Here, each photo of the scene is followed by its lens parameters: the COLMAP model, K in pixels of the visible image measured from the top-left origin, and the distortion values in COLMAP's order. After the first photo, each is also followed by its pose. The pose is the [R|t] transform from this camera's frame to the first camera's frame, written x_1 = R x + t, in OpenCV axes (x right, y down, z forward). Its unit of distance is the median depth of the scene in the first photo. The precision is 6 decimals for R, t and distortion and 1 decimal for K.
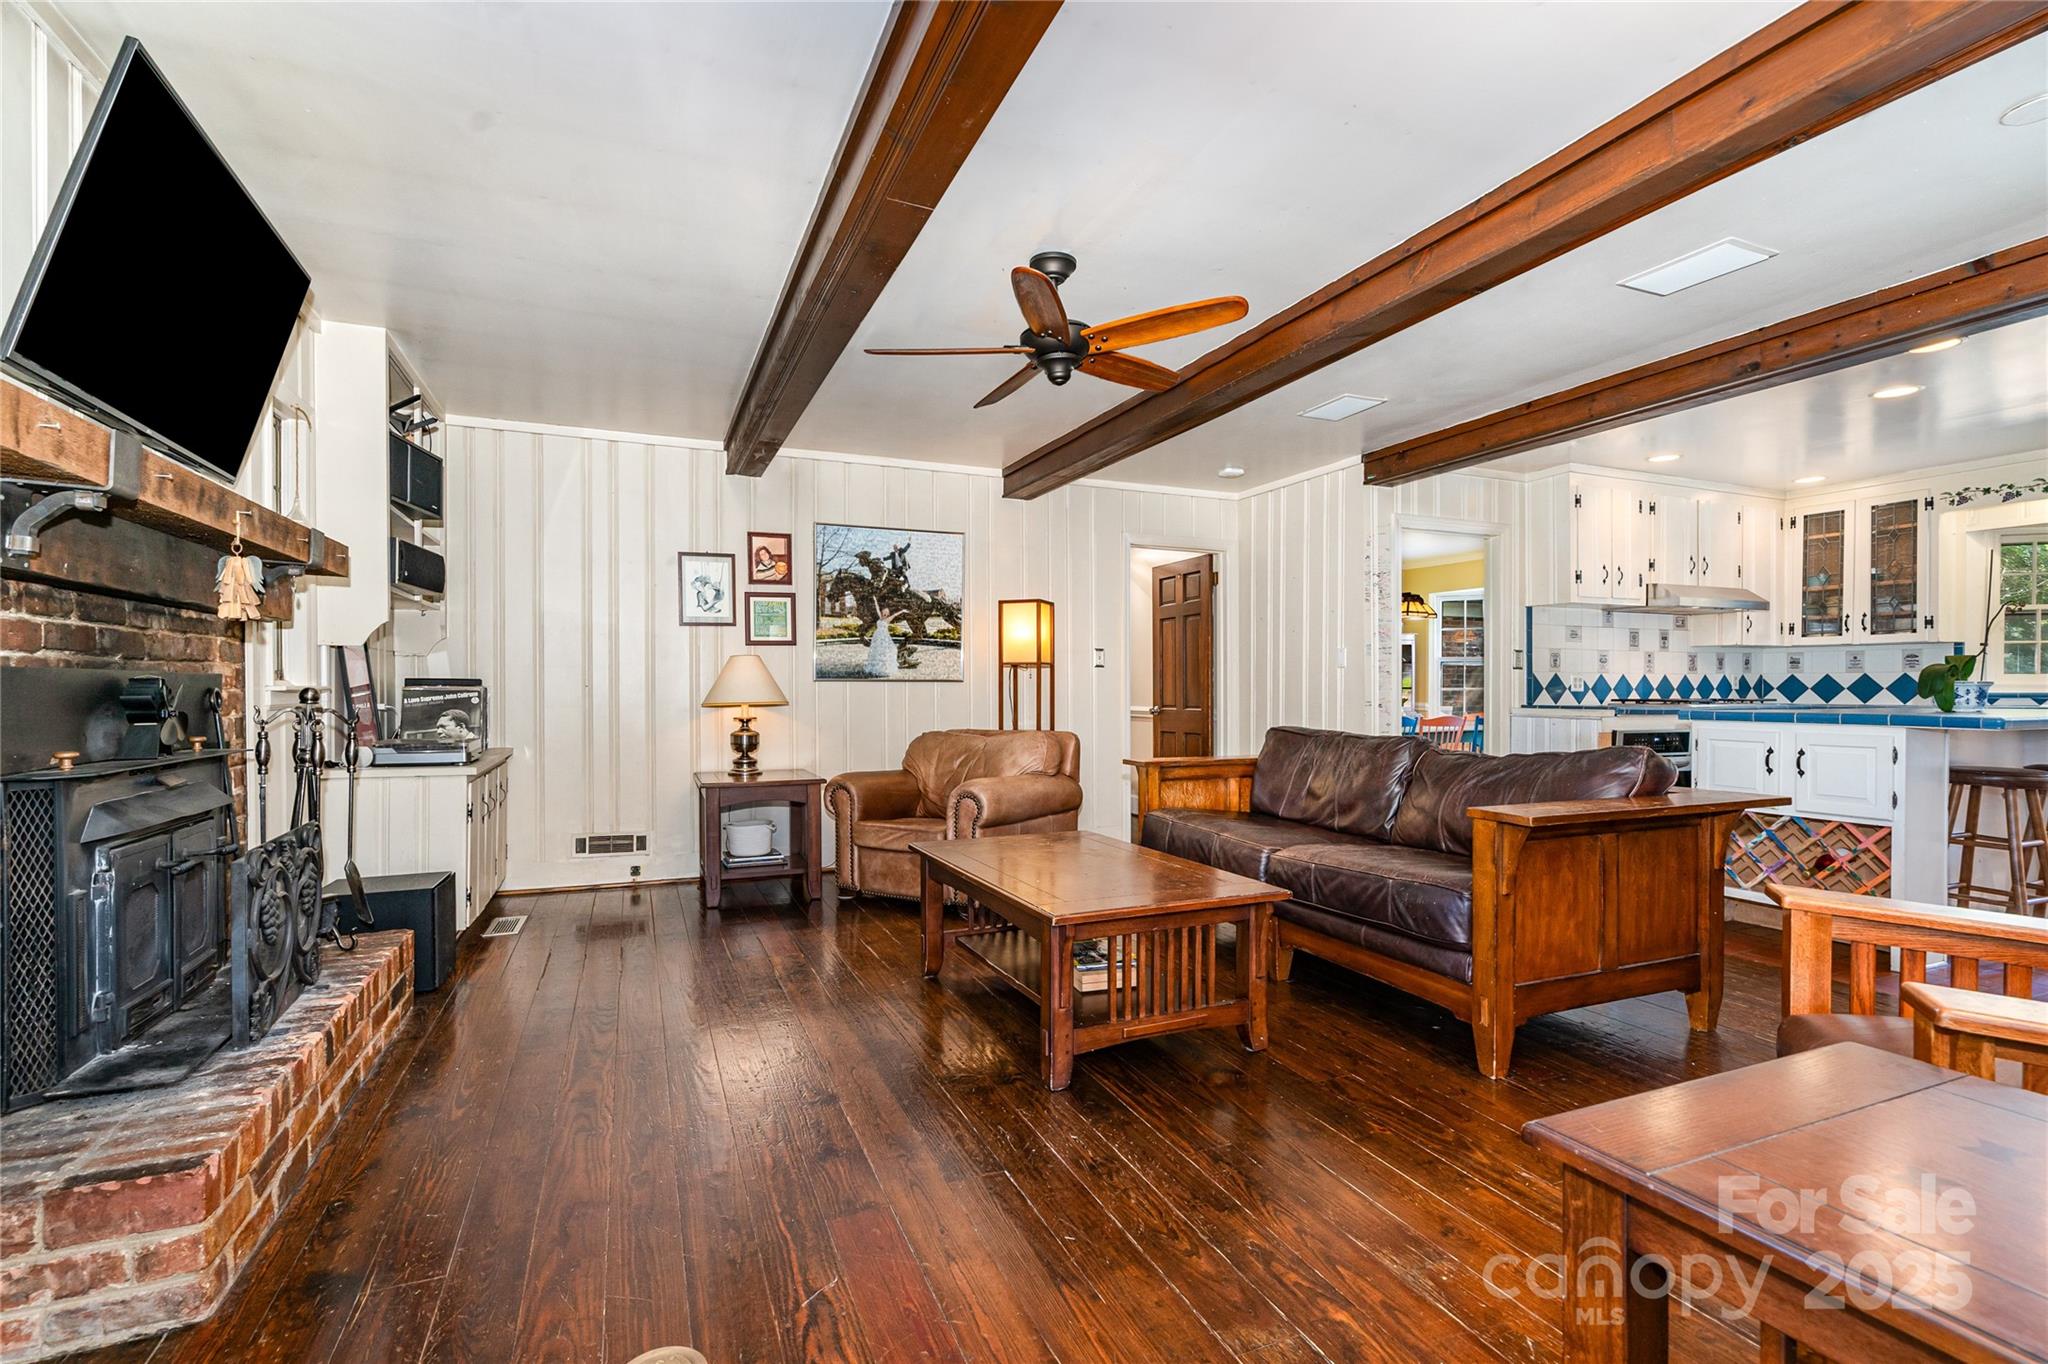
lens RADIAL K [[933.1, 0, 1024.6], [0, 933.1, 721.3], [0, 0, 1]] dist [0.000595, 0.000011]
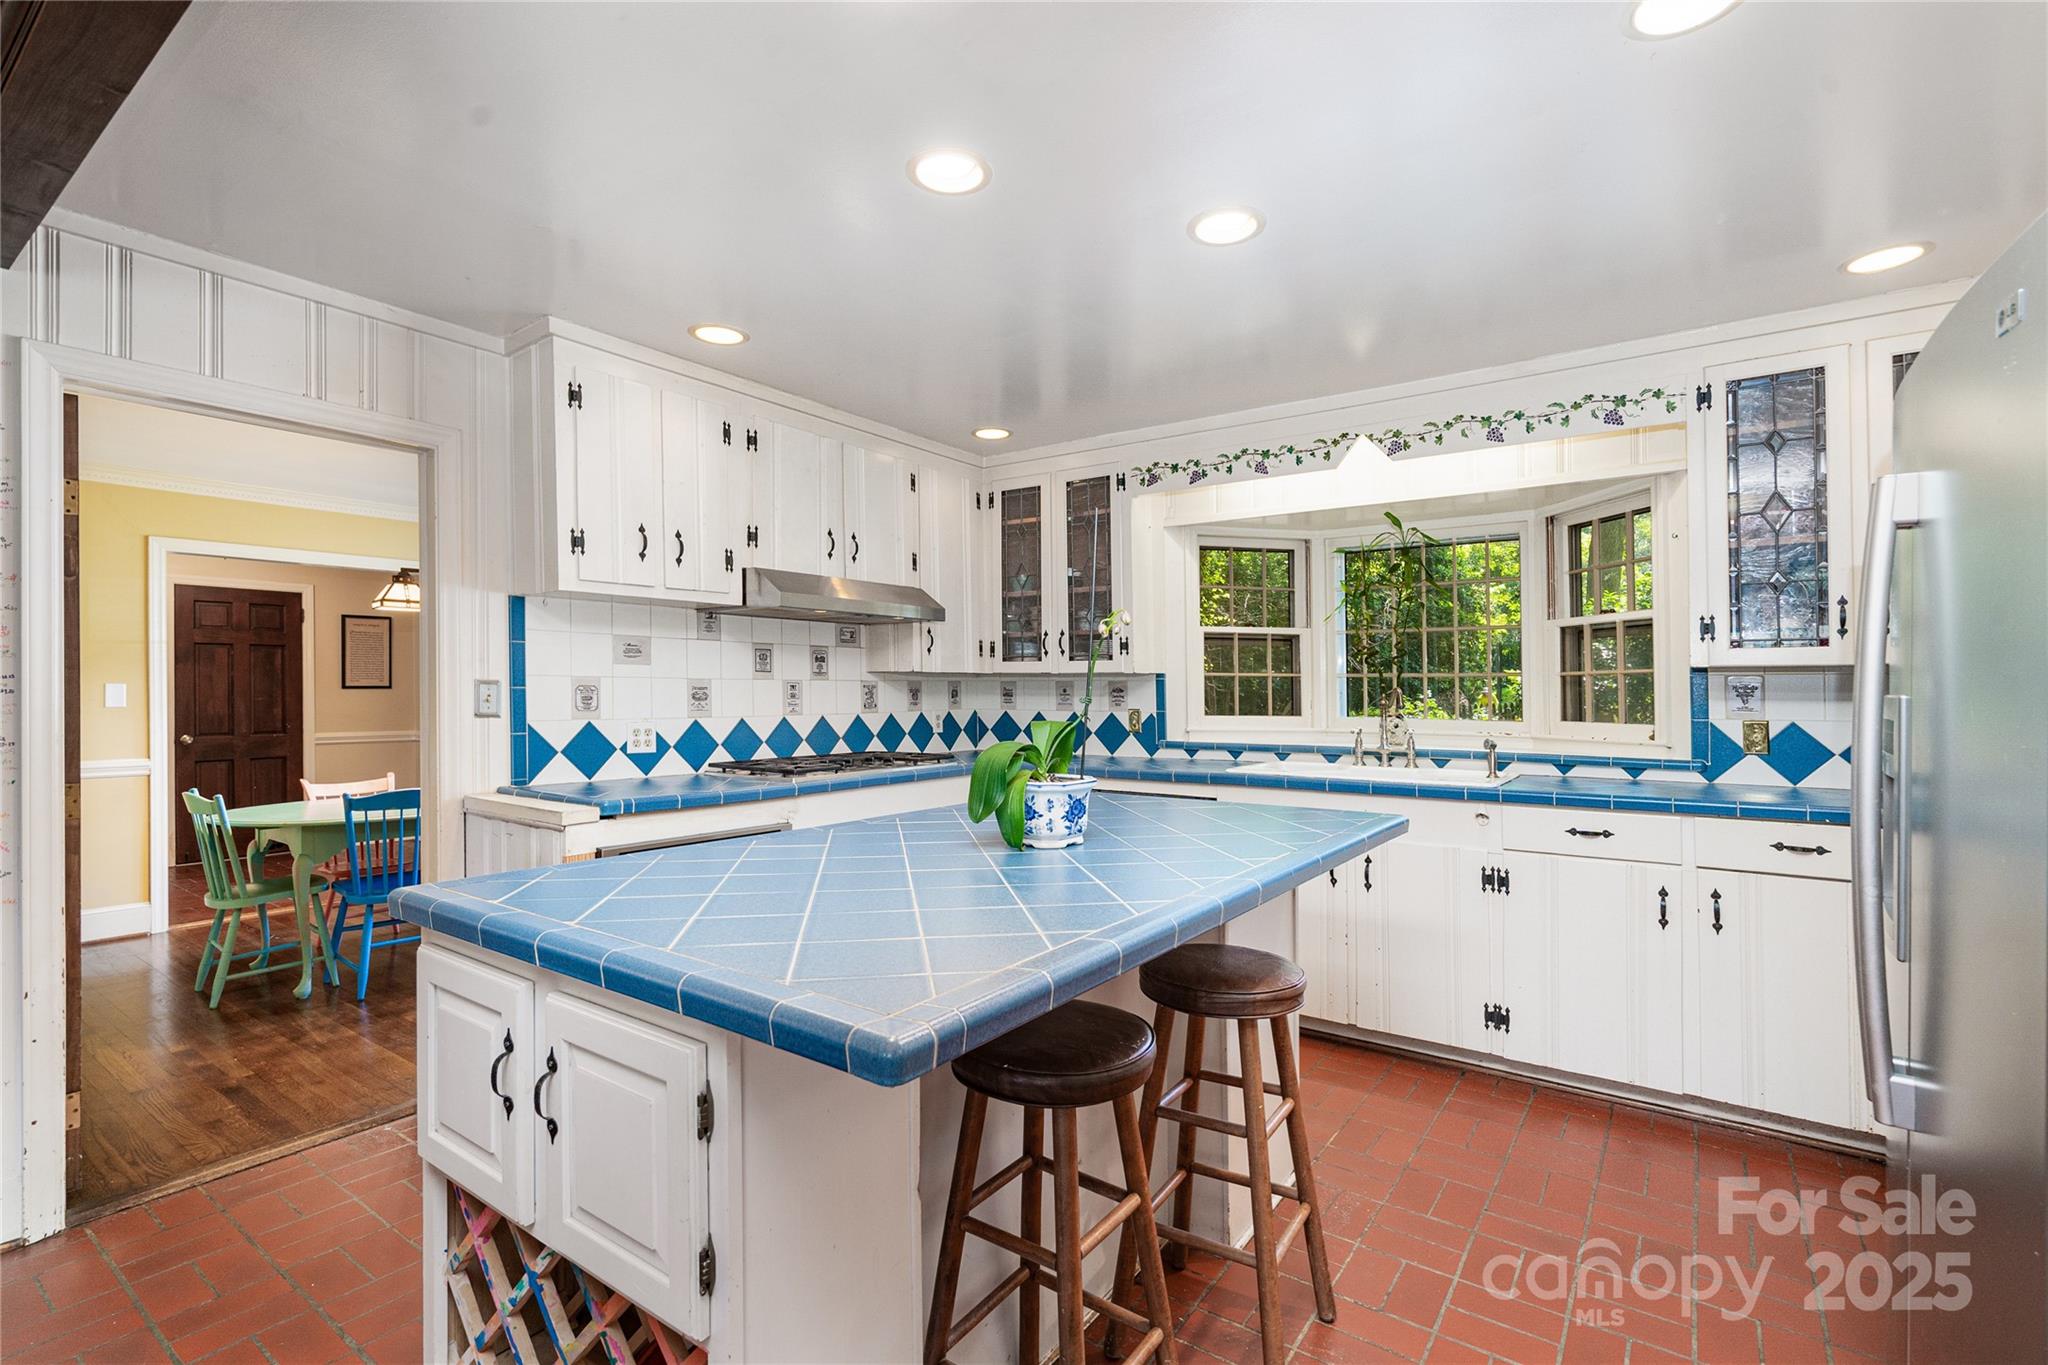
lens RADIAL K [[940.4, 0, 1025.4], [0, 940.4, 692.2], [0, 0, 1]] dist [0.001509, 0.000844]
pose [[0.853761, -0.000402, 0.520665, 0.488303], [0.017247, 0.999473, -0.027508, -0.047989], [-0.520379, 0.032465, 0.853318, 0.391975]]
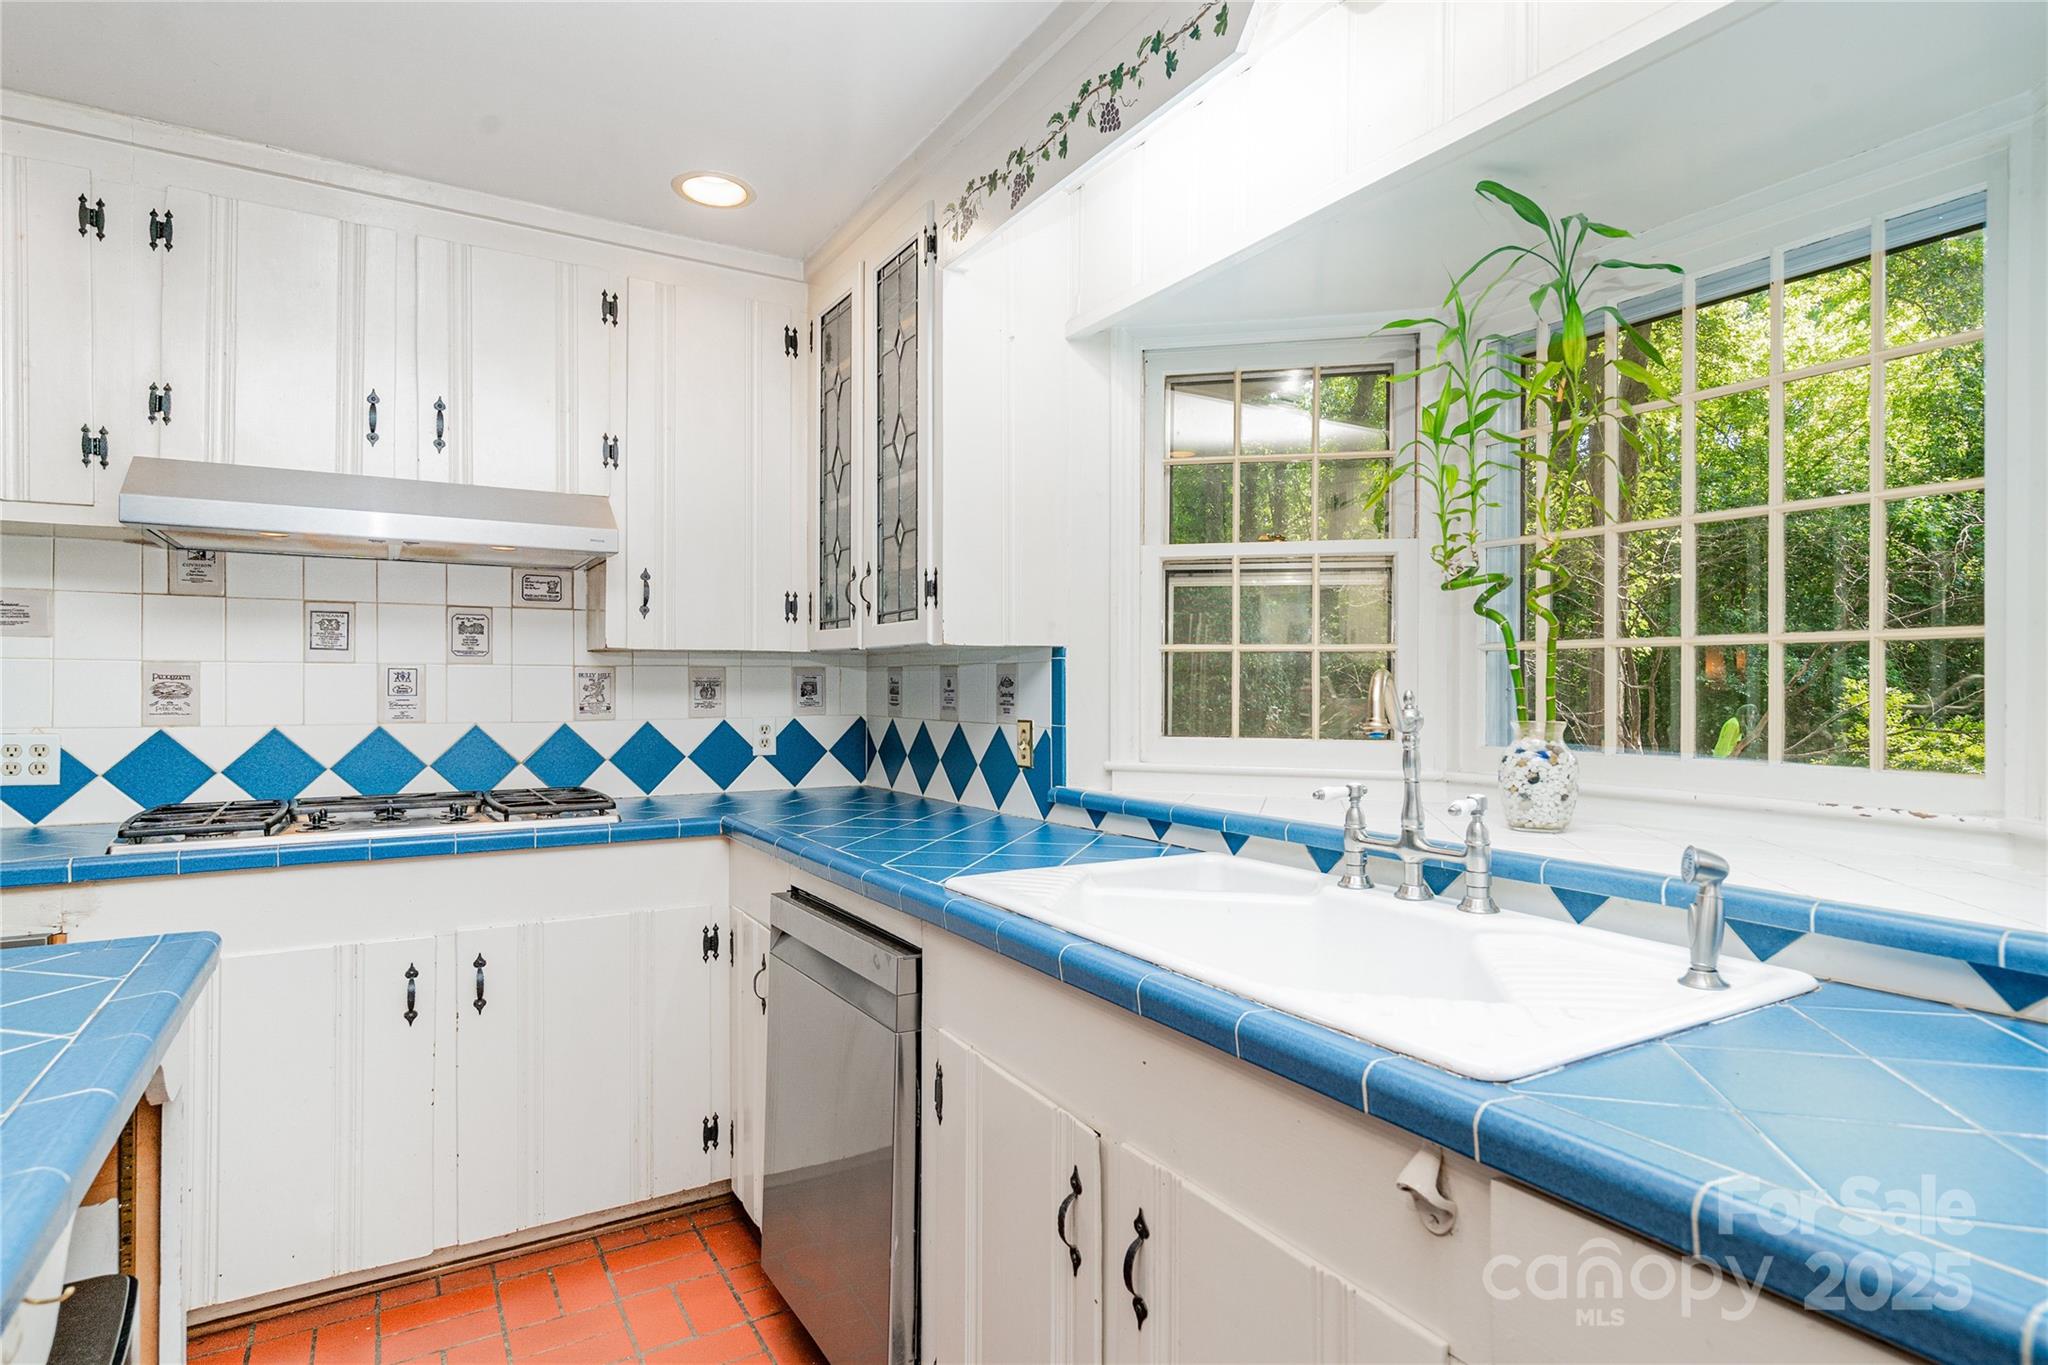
lens RADIAL K [[1079.0, 0, 1014.8], [0, 1079.0, 701.4], [0, 0, 1]] dist [0.006229, 0.000668]
pose [[0.990975, 0.001179, 0.134043, 0.877382], [0.001430, 0.999811, -0.019365, -0.052855], [-0.134041, 0.019382, 0.990786, 0.561182]]
